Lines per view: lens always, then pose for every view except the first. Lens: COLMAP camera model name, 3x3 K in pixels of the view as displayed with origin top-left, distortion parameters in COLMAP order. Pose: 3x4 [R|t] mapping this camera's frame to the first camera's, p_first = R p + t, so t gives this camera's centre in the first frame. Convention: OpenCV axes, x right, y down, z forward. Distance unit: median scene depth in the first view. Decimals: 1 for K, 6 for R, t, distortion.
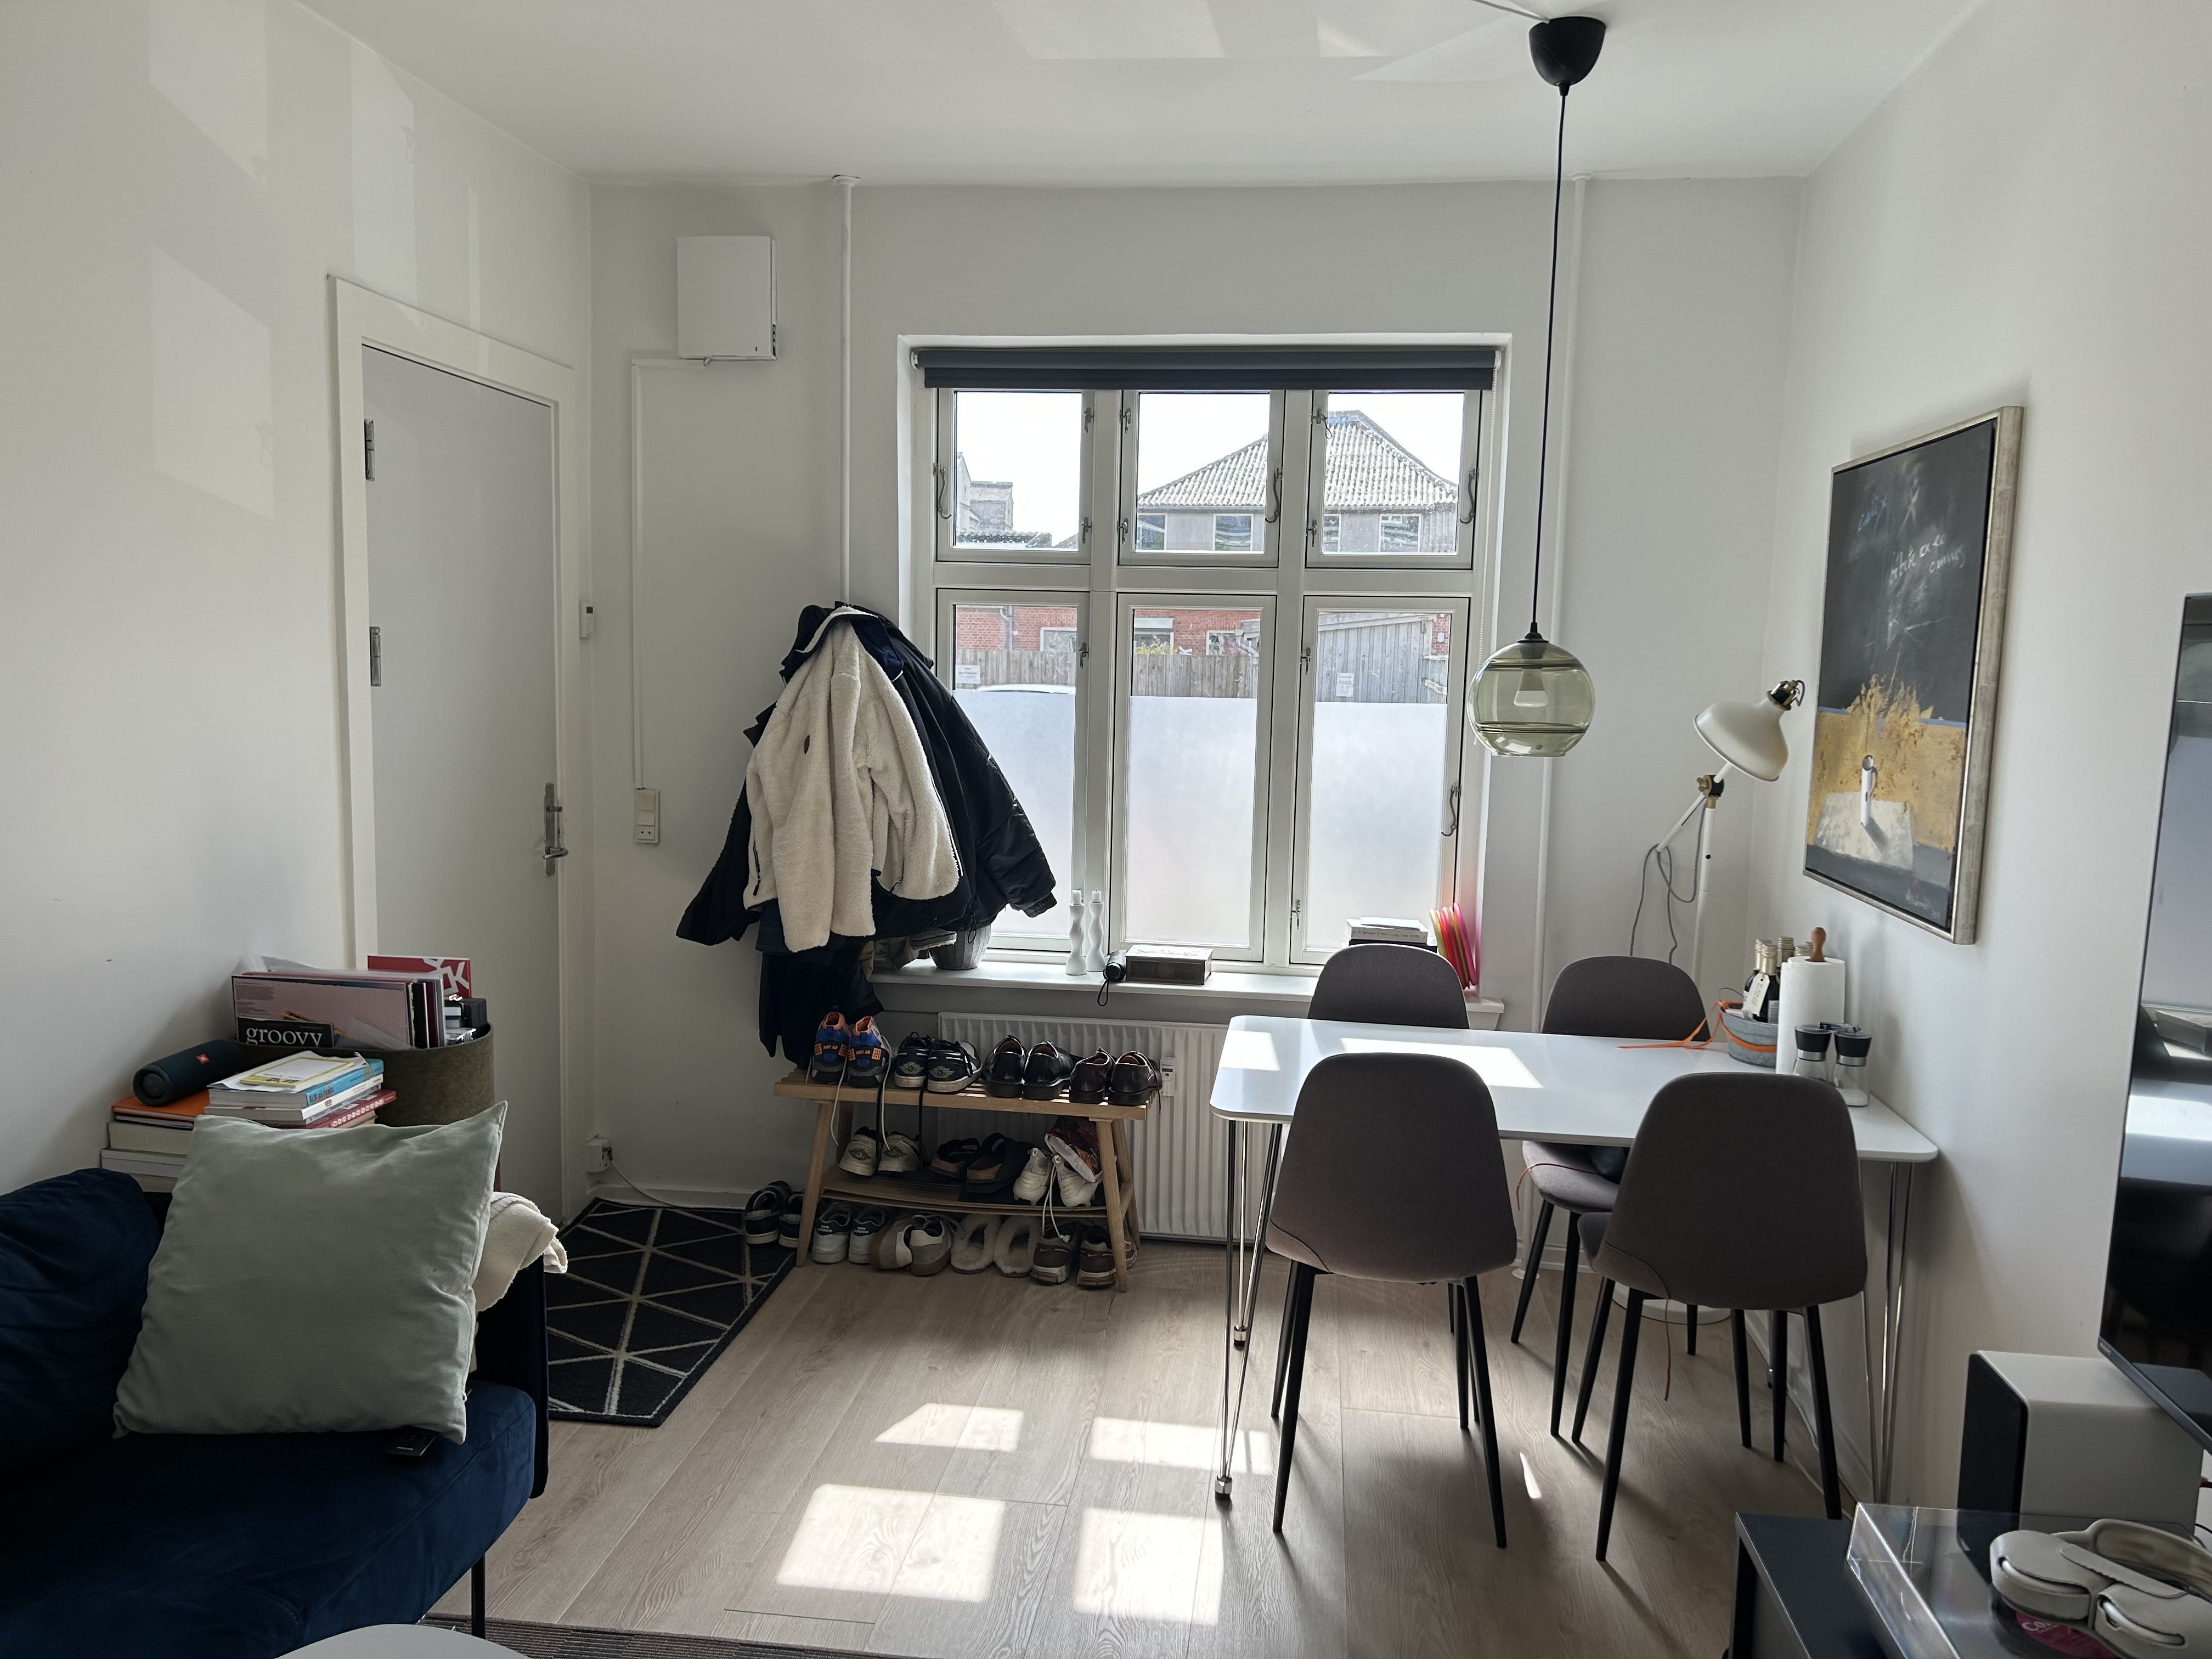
lens RADIAL K [[1672.1, 0, 1106.0], [0, 1672.1, 829.5], [0, 0, 1]] dist [0.078045, -0.097382]
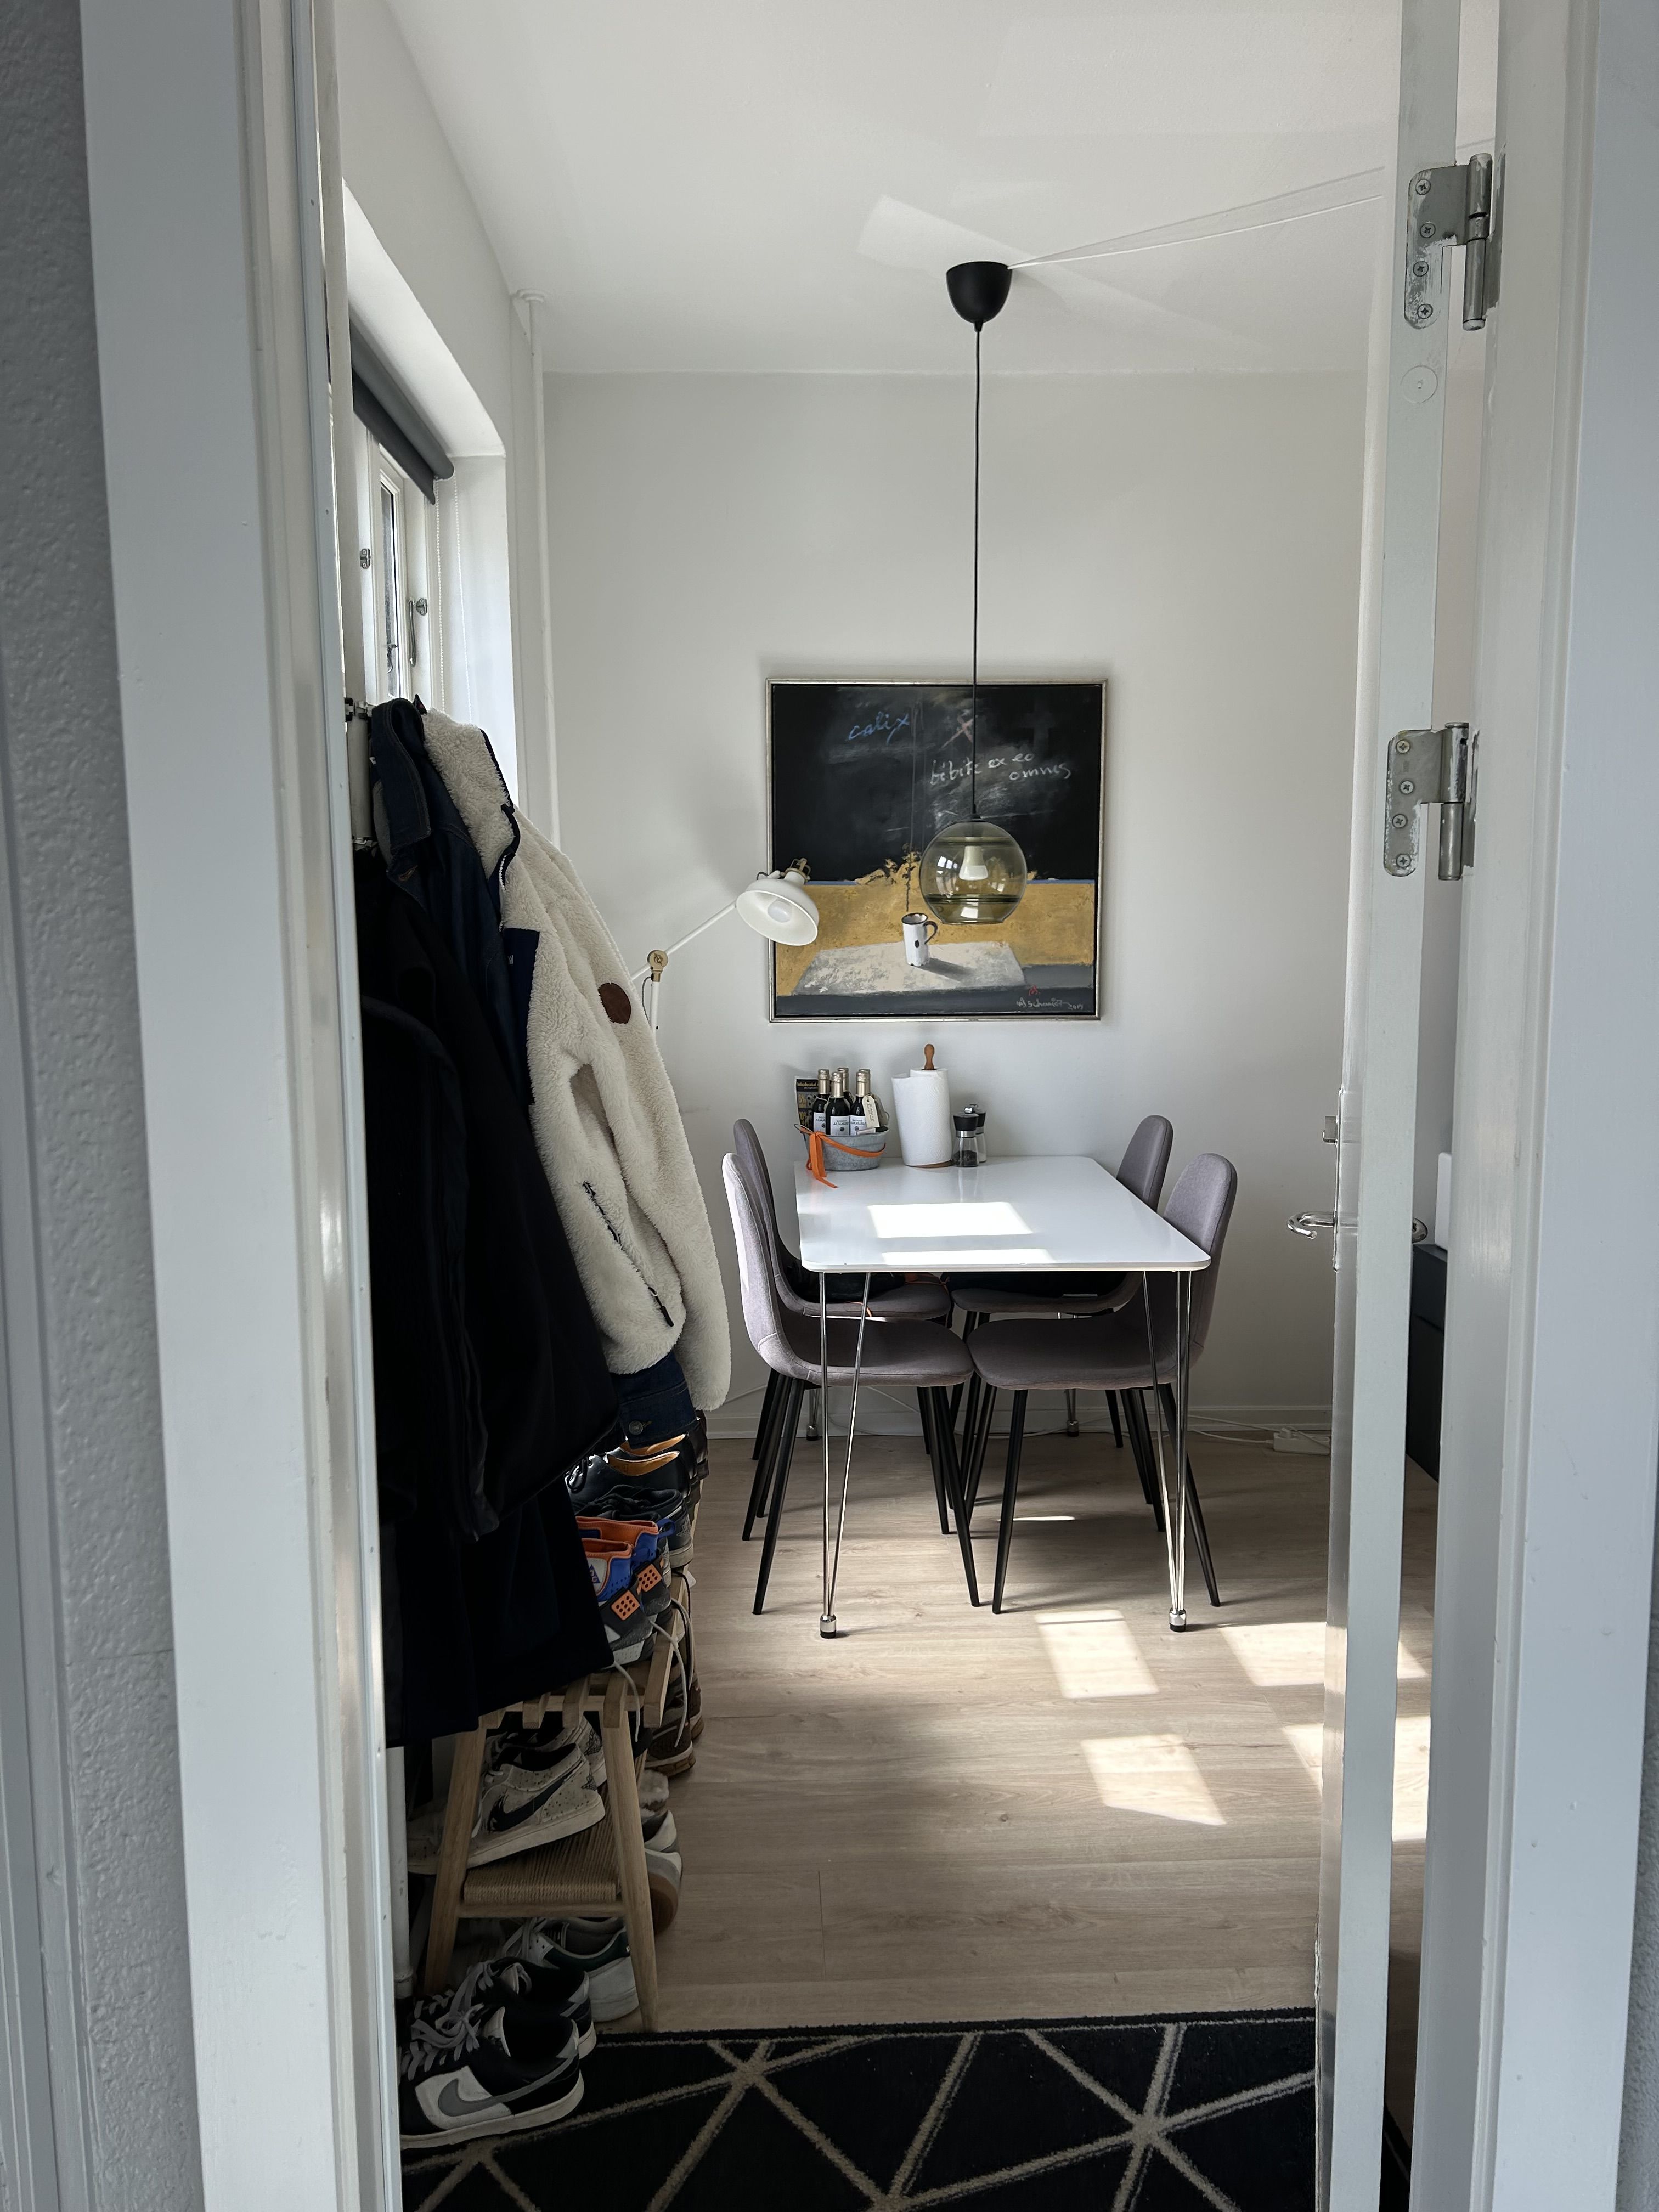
lens RADIAL K [[1672.1, 0, 803.6], [0, 1672.1, 1107.6], [0, 0, 1]] dist [0.078045, -0.097382]
pose [[-0.163475, -0.148502, 0.975307, -0.831975], [0.114875, 0.979016, 0.168321, -0.123257], [-0.979837, 0.139555, -0.142986, 1.267121]]
